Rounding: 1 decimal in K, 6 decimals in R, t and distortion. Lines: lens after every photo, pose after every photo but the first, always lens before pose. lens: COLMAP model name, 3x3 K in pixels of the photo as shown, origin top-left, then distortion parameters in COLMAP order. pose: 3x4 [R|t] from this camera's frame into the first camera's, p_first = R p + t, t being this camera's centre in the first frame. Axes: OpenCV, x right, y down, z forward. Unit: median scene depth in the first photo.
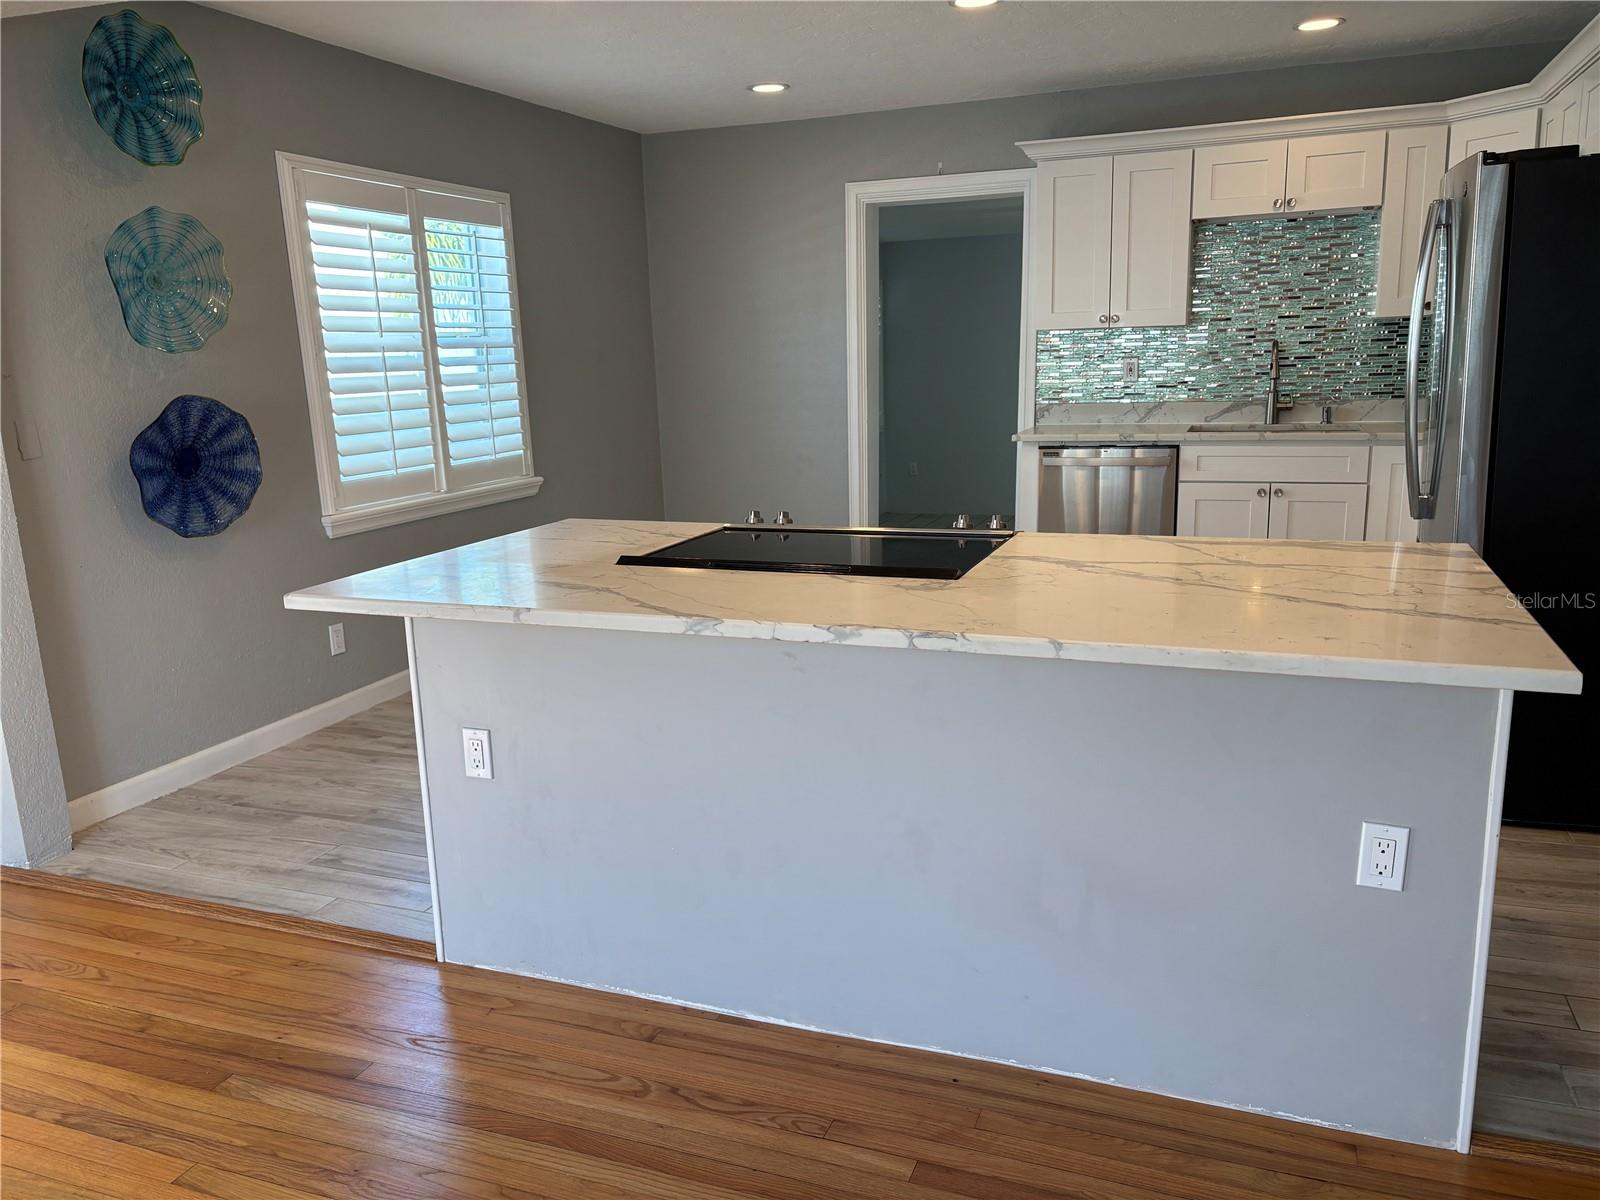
lens RADIAL K [[1219.2, 0, 809.1], [0, 1219.2, 599.7], [0, 0, 1]] dist [0.040441, -0.008752]
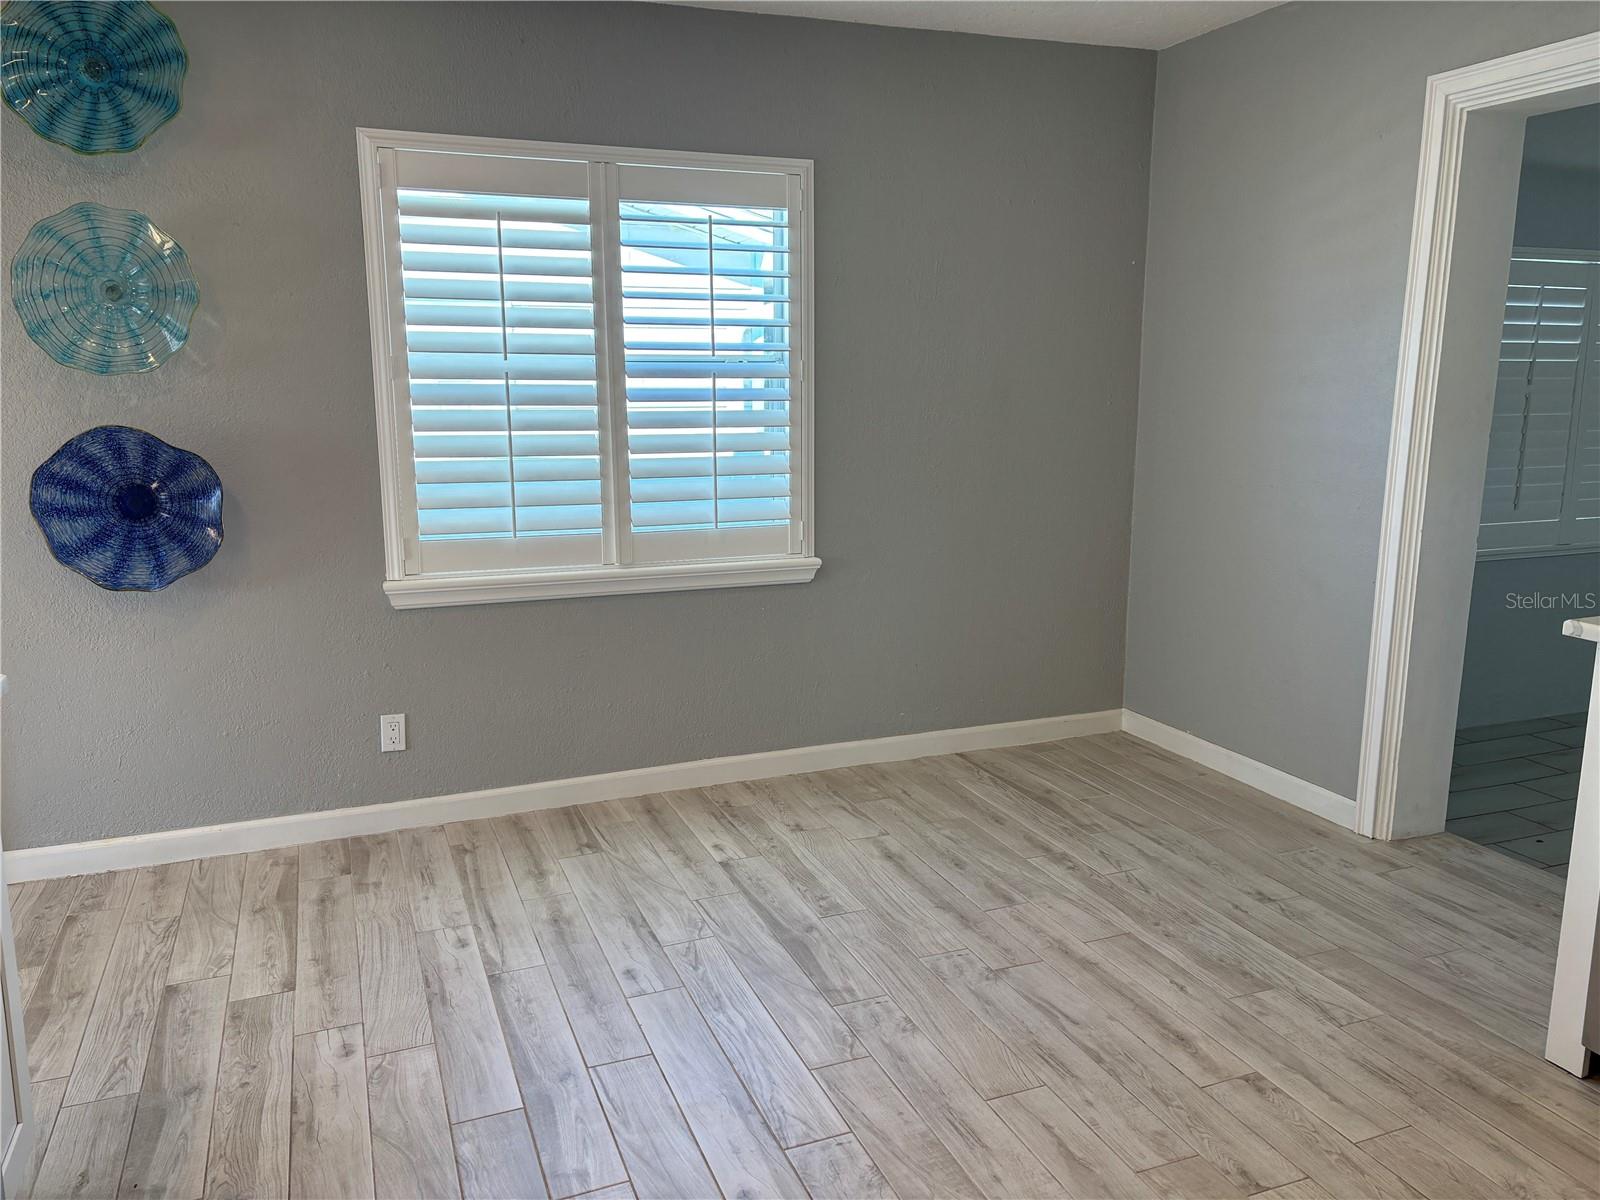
lens RADIAL K [[1190.8, 0, 800.0], [0, 1190.8, 600.0], [0, 0, 1]] dist [0.058401, -0.066385]
pose [[0.667097, 0.166058, -0.726227, 0.404105], [-0.171742, 0.982862, 0.066982, -0.175848], [0.724904, 0.080040, 0.684184, 0.750998]]
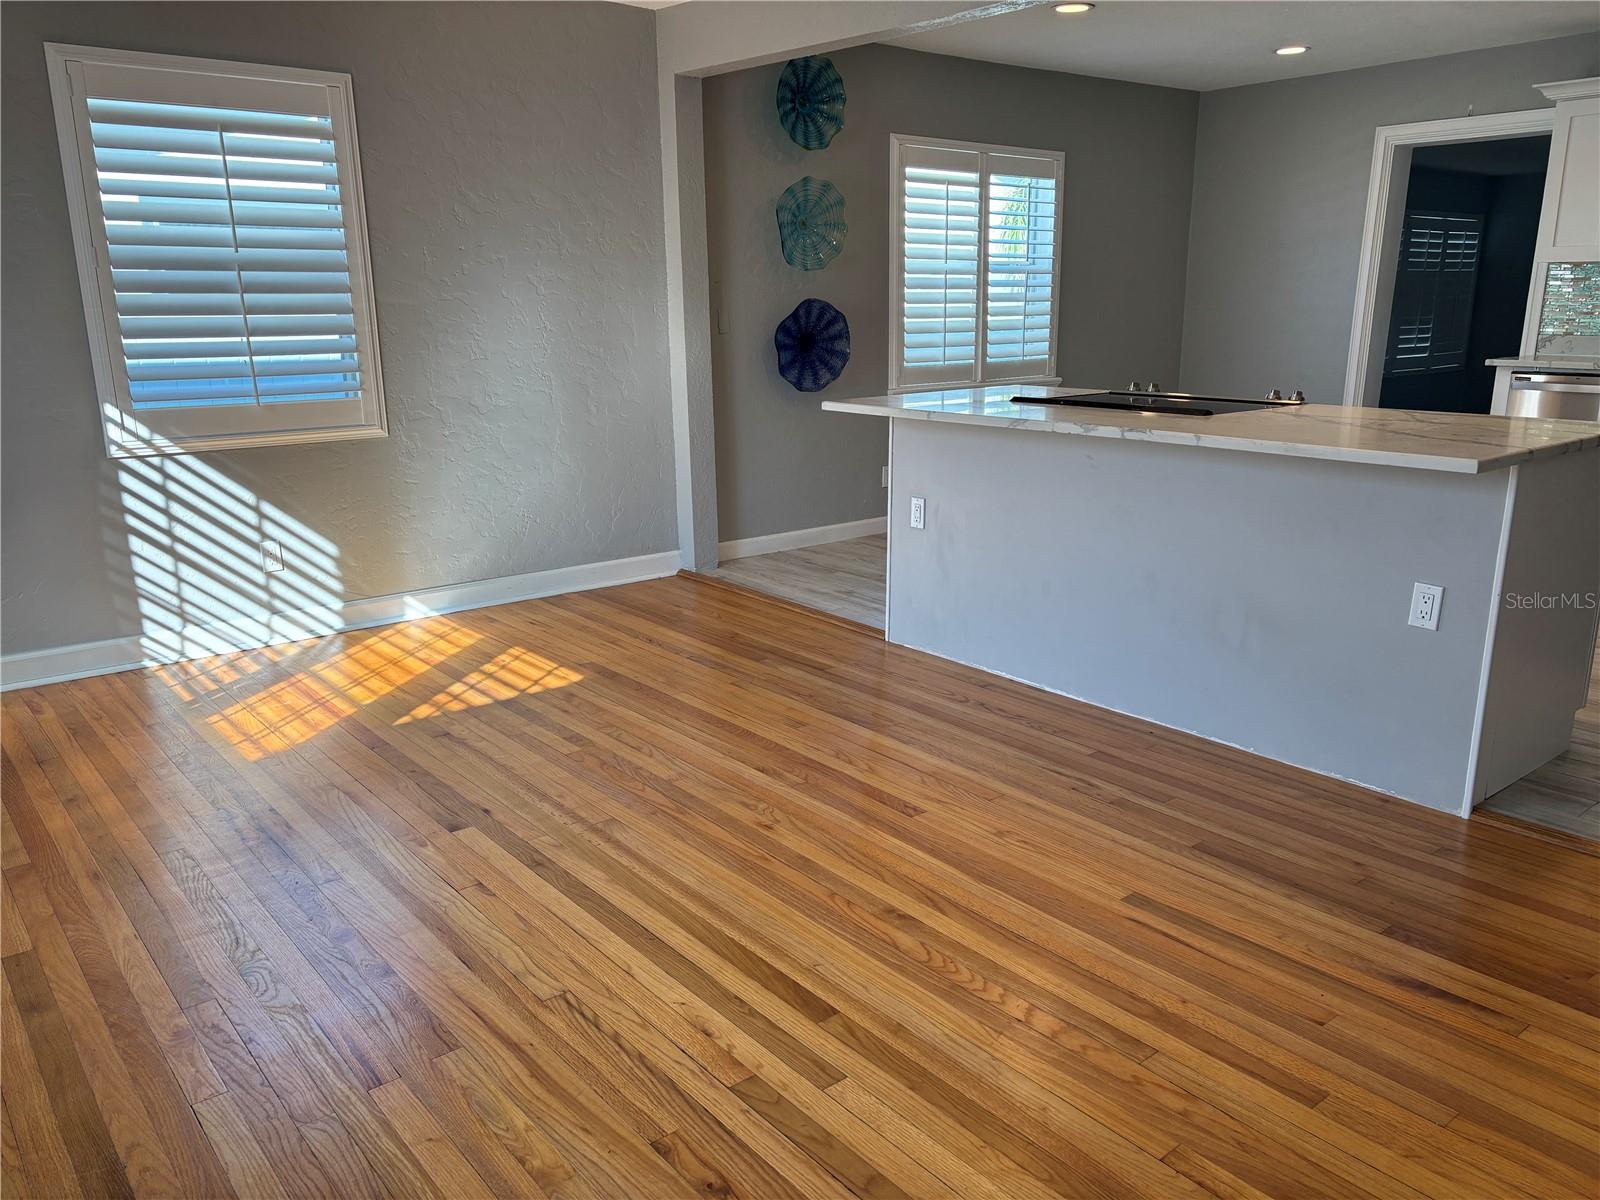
lens RADIAL K [[1202.9, 0, 796.4], [0, 1202.9, 606.9], [0, 0, 1]] dist [0.076855, -0.081634]
pose [[0.864917, 0.148070, -0.479577, 0.264268], [-0.122577, 0.988877, 0.084249, 0.091353], [0.486717, -0.014083, 0.873446, -0.345844]]
